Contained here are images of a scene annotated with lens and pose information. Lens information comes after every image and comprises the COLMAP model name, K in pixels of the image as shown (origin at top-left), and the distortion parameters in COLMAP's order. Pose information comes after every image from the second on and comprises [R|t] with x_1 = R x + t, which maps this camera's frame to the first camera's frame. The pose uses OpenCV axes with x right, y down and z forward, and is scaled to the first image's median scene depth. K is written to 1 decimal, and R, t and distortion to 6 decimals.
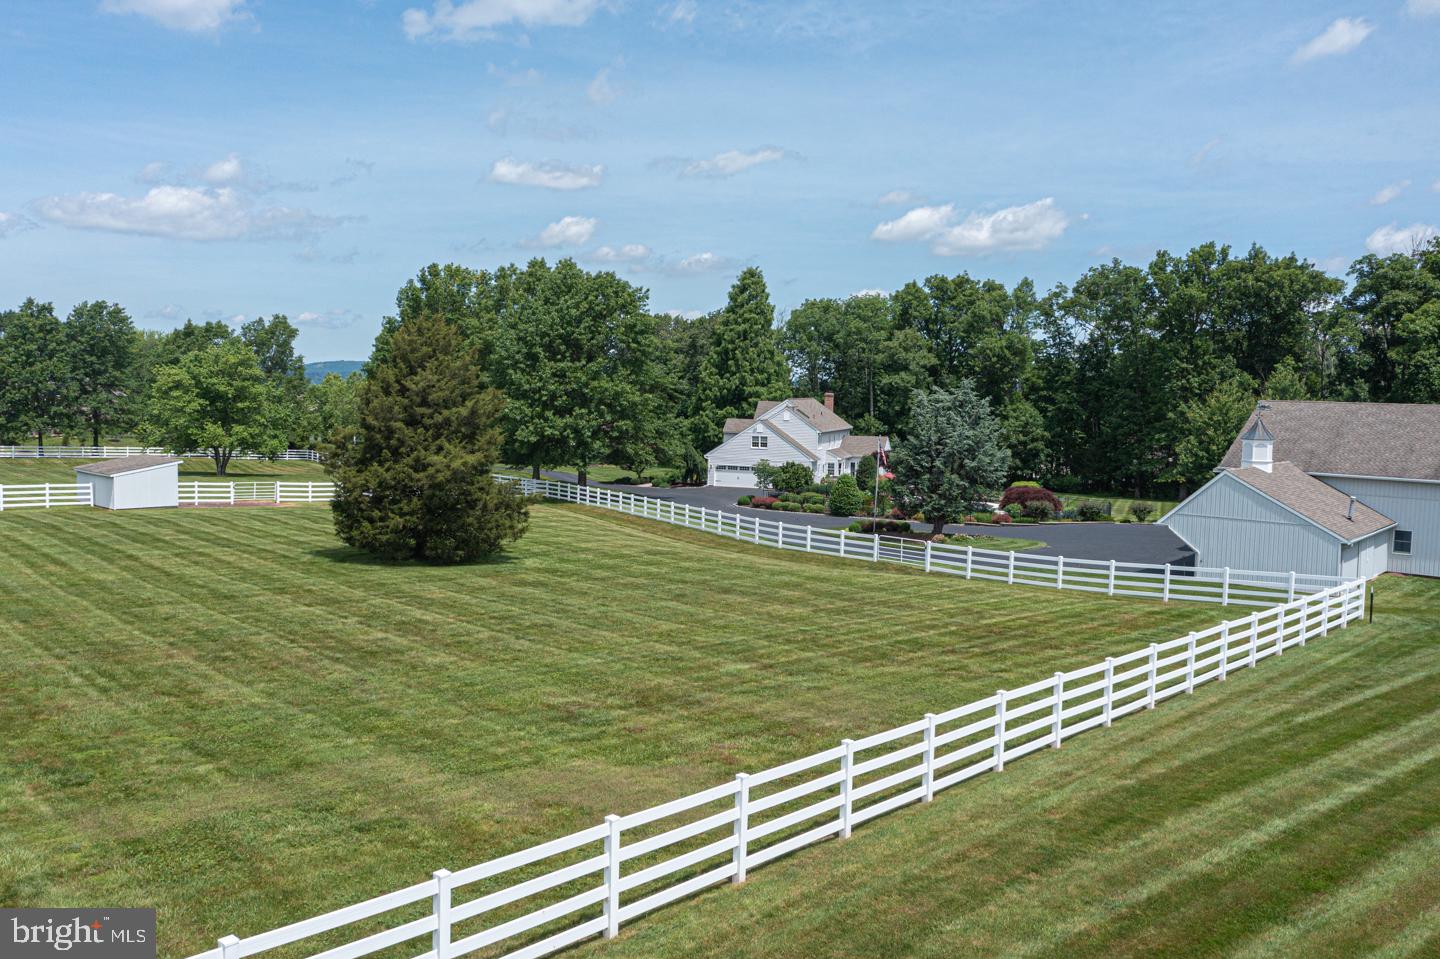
lens RADIAL K [[1210.3, 0, 720.7], [0, 1210.3, 397.3], [0, 0, 1]] dist [-0.001614, 0.012906]
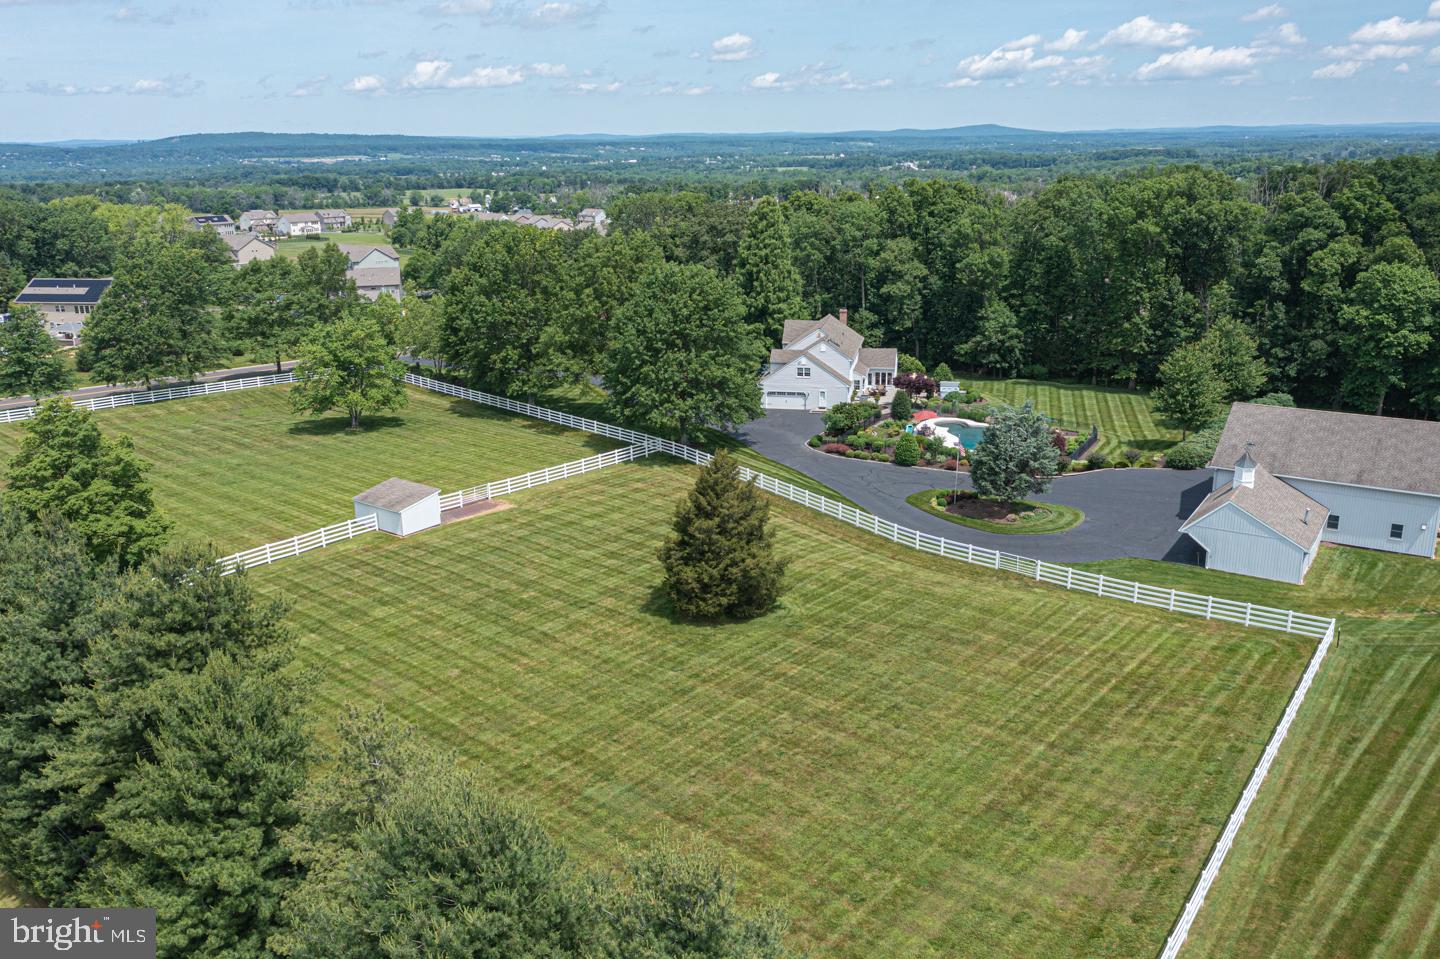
lens RADIAL K [[1210.3, 0, 720.7], [0, 1210.3, 397.3], [0, 0, 1]] dist [-0.001614, 0.012906]
pose [[0.993890, -0.058399, 0.093659, -0.160535], [0.038041, 0.977811, 0.206008, -0.185824], [-0.103612, -0.201186, 0.974058, -0.173183]]
